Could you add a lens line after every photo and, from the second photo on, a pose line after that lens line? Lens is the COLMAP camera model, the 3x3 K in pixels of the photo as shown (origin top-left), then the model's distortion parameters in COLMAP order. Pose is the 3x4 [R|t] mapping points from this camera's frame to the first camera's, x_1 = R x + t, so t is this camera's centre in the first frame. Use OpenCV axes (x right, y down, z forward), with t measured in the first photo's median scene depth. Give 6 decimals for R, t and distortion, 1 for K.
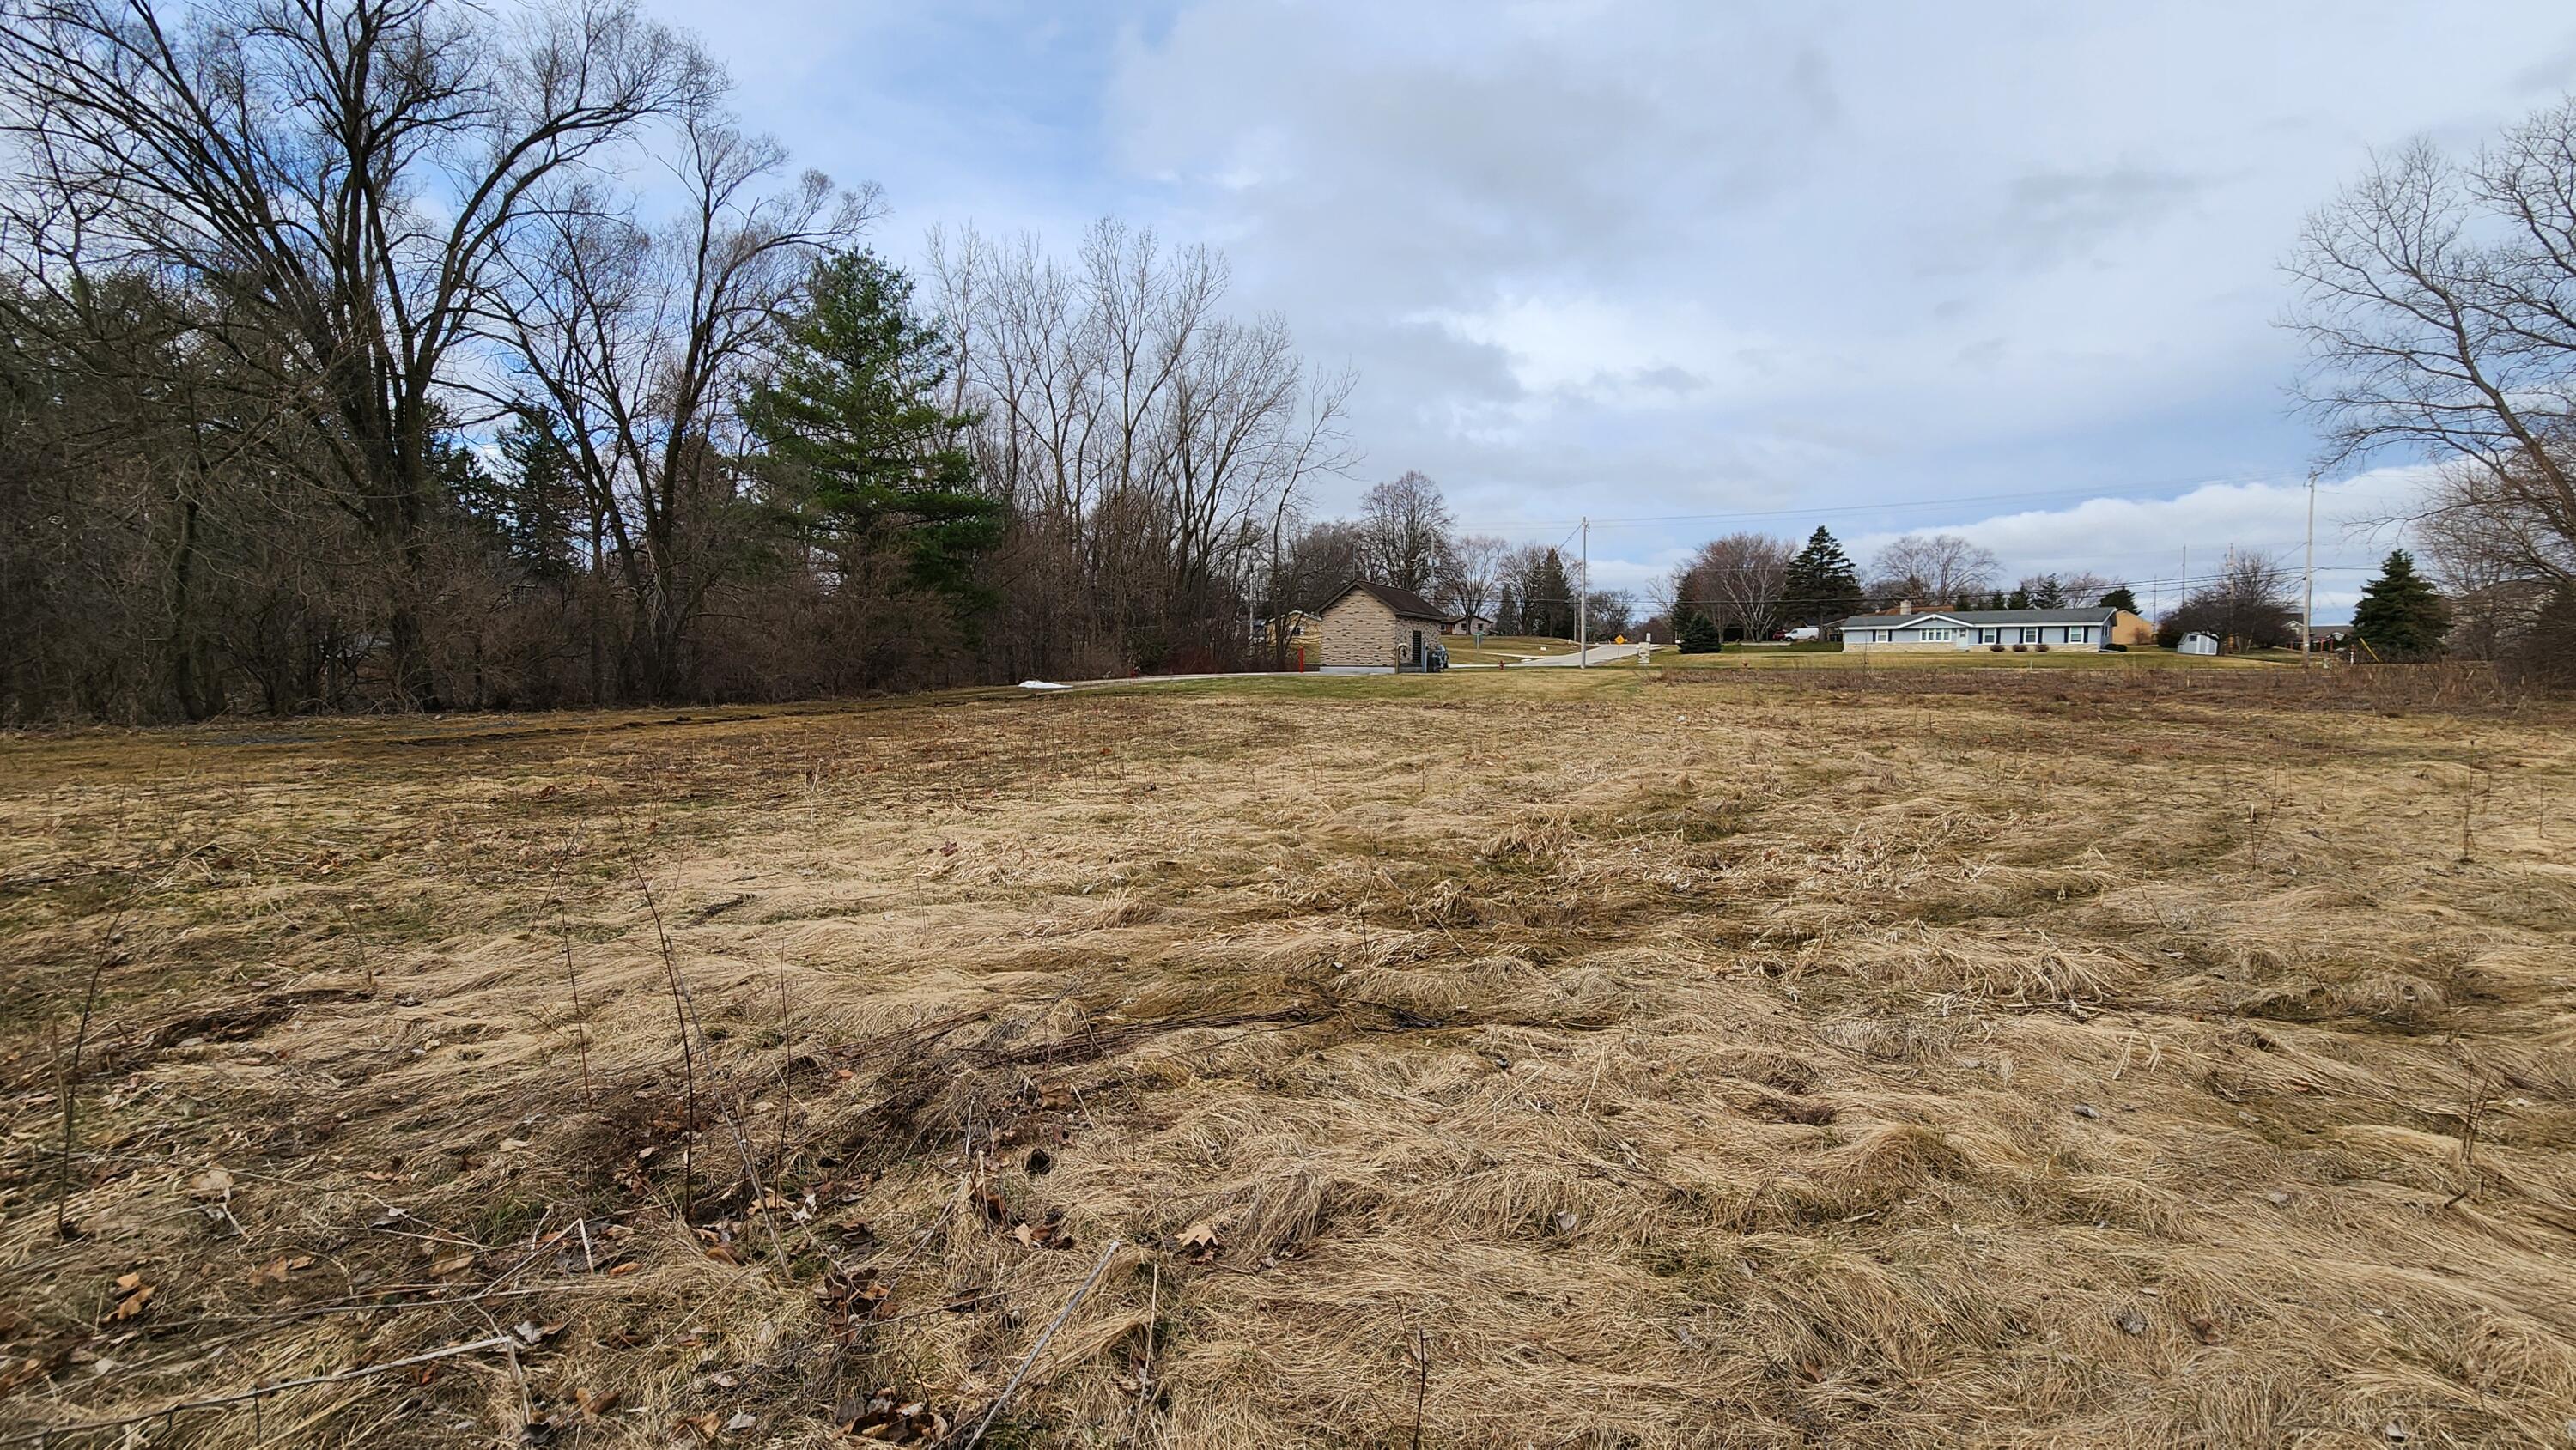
lens RADIAL K [[1047.5, 0, 1317.4], [0, 1047.5, 727.2], [0, 0, 1]] dist [0.001778, -0.001075]
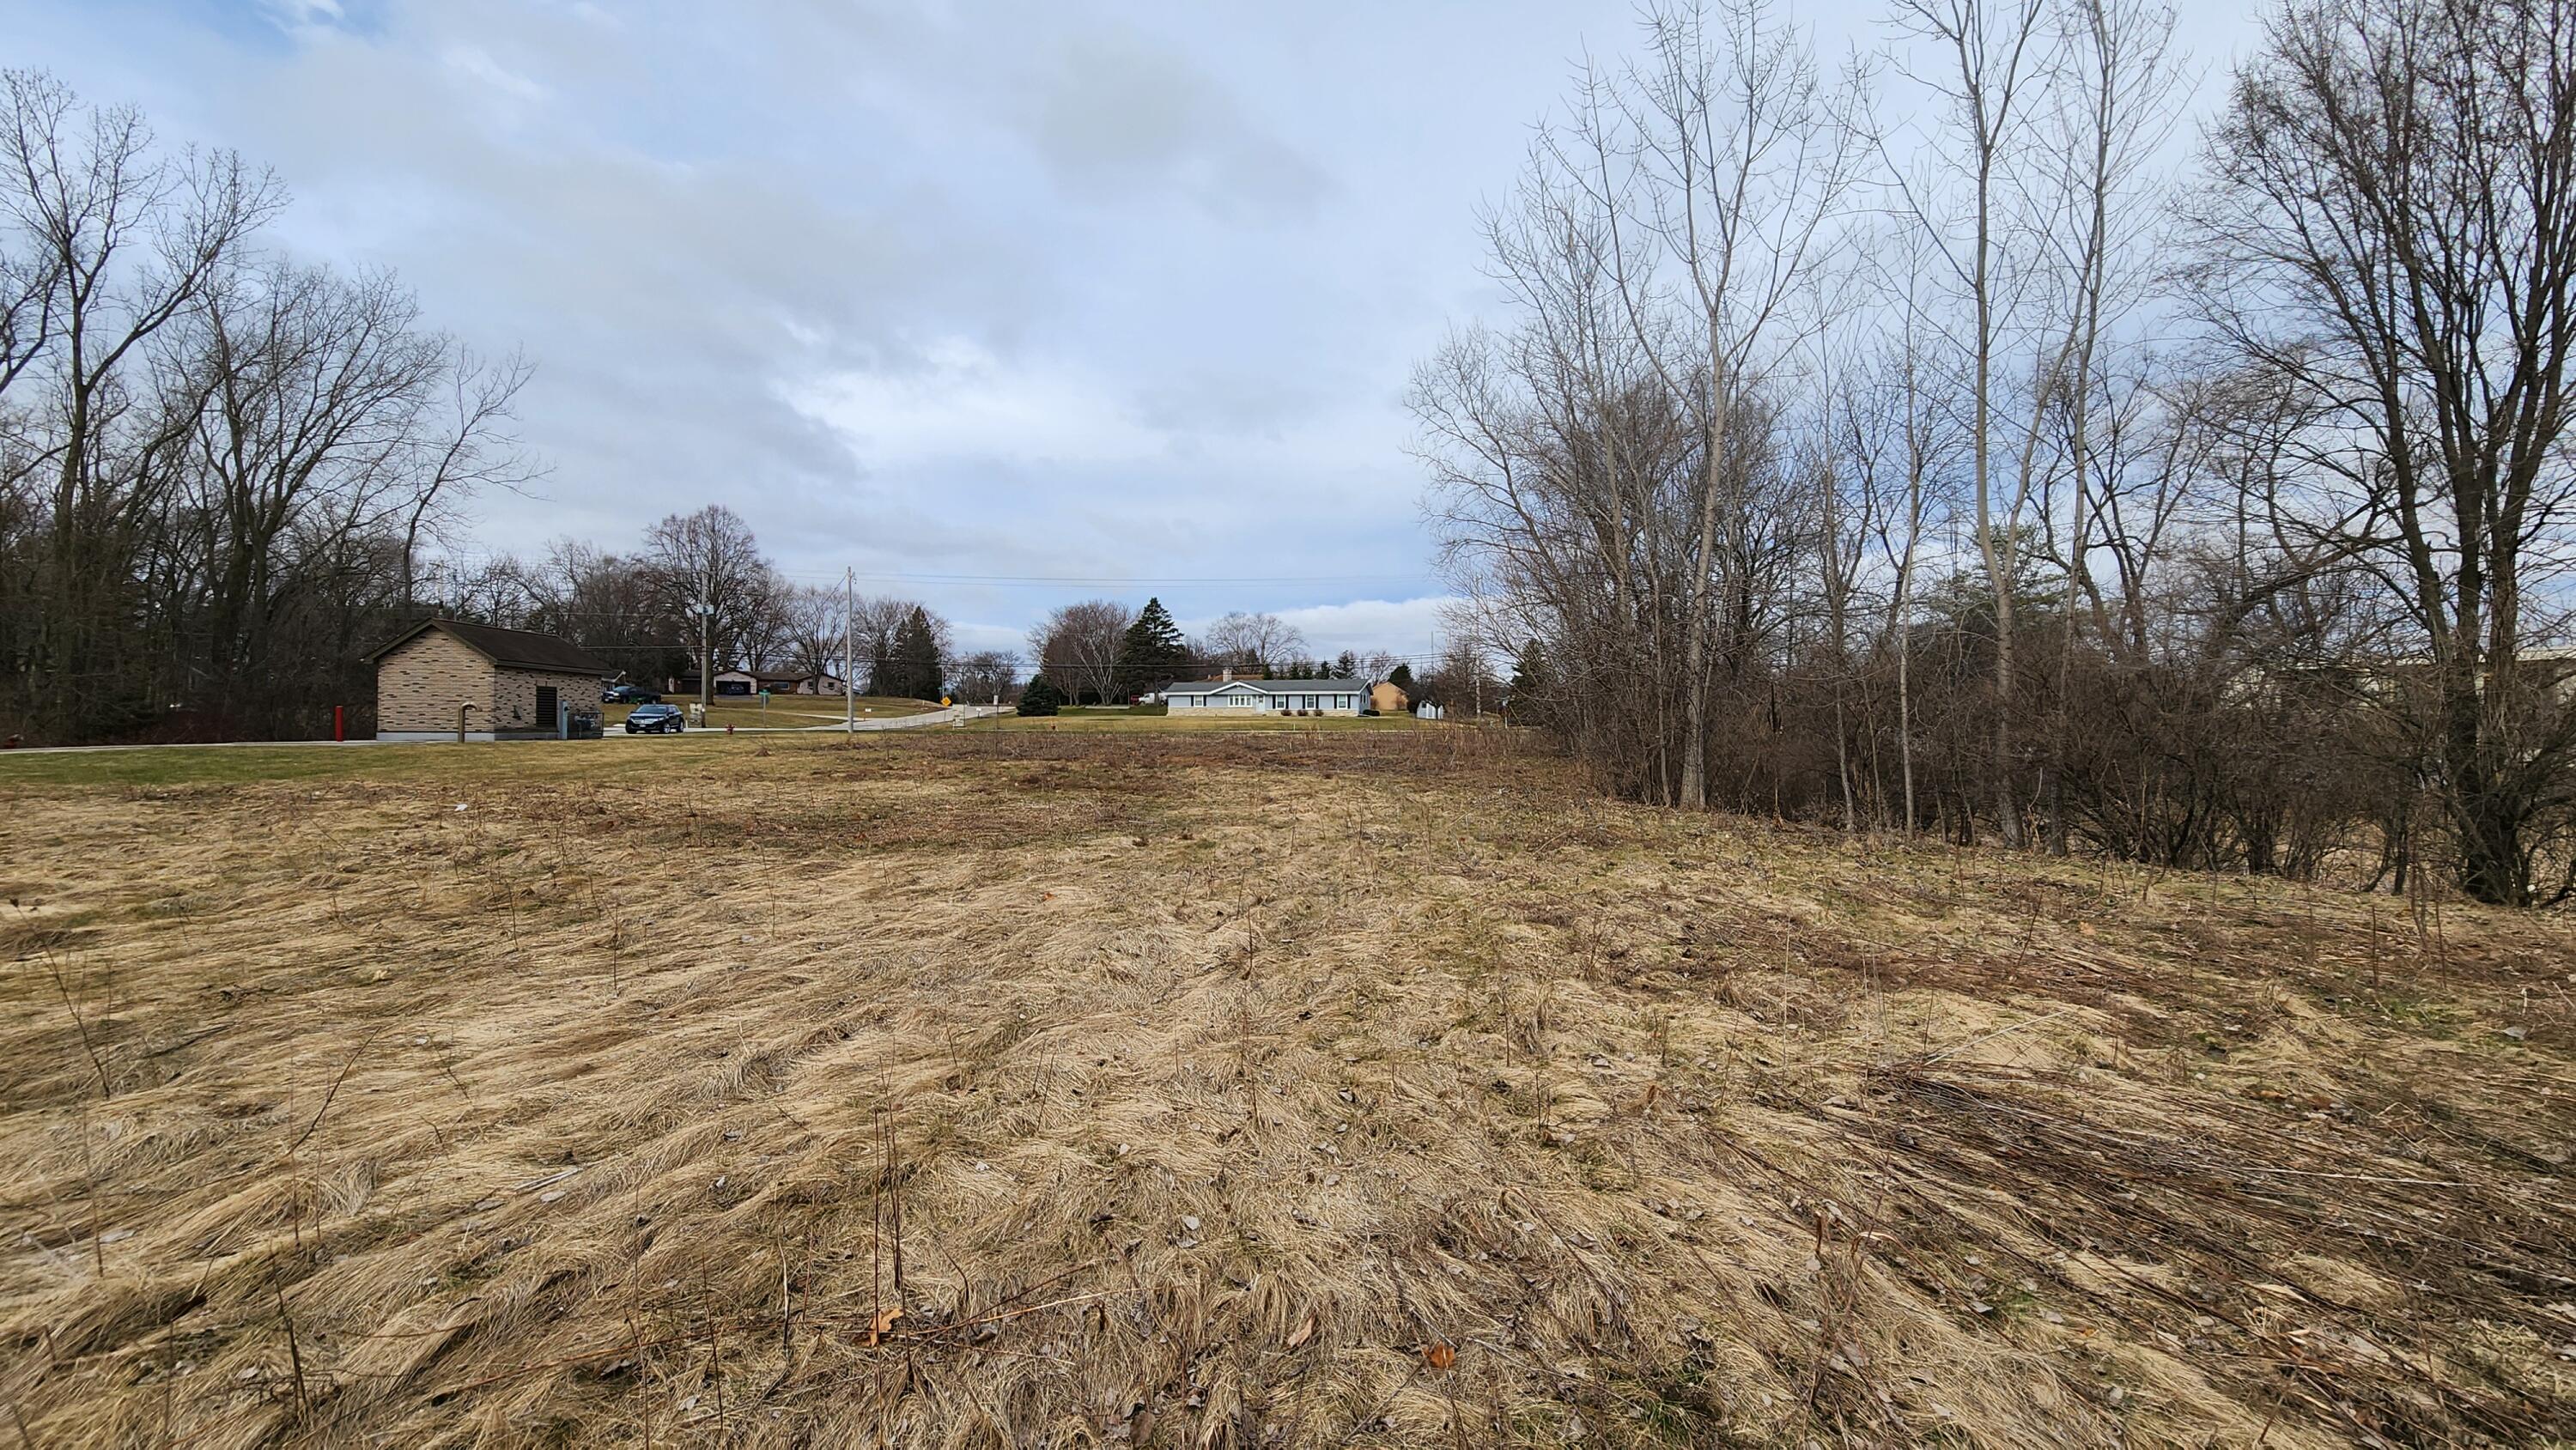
lens RADIAL K [[1047.5, 0, 1317.4], [0, 1047.5, 727.2], [0, 0, 1]] dist [0.001778, -0.001075]
pose [[0.860945, -0.001004, 0.508696, 0.201952], [0.030944, 0.998250, -0.050402, -0.003455], [-0.507755, 0.059135, 0.859469, 0.022582]]
